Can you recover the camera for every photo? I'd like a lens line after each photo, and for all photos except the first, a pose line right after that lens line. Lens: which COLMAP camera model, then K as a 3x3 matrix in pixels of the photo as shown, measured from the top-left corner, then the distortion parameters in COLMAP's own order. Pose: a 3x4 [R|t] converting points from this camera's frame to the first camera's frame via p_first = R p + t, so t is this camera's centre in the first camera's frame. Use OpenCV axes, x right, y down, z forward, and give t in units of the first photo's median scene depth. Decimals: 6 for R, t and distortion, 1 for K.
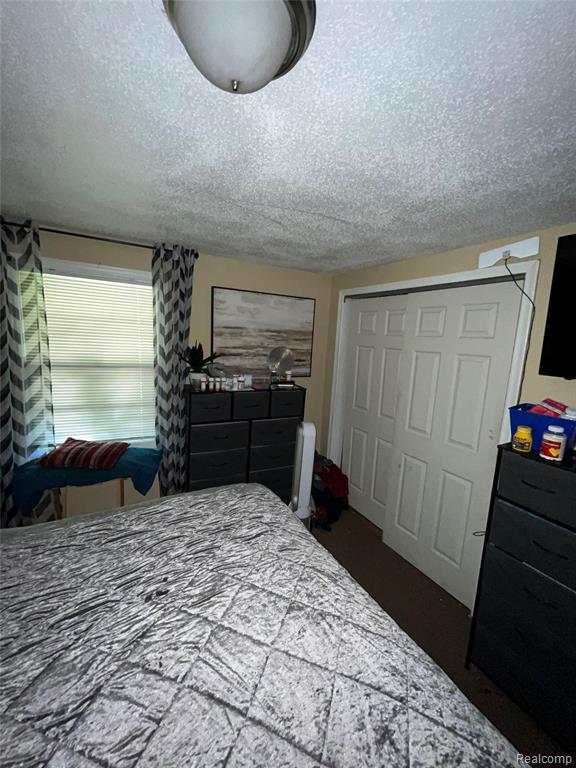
lens RADIAL K [[311.3, 0, 288.0], [0, 311.3, 384.0], [0, 0, 1]] dist [-0.000468, -0.000040]
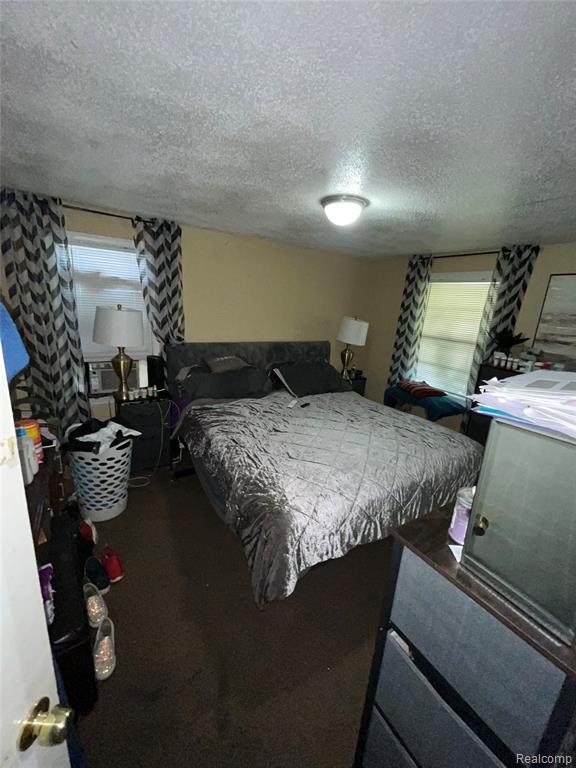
lens RADIAL K [[311.3, 0, 288.0], [0, 311.3, 384.0], [0, 0, 1]] dist [-0.000468, -0.000040]
pose [[0.070410, 0.204103, -0.976414, 0.864204], [-0.208033, 0.960325, 0.185738, 0.029975], [0.975584, 0.190049, 0.110077, 0.111455]]
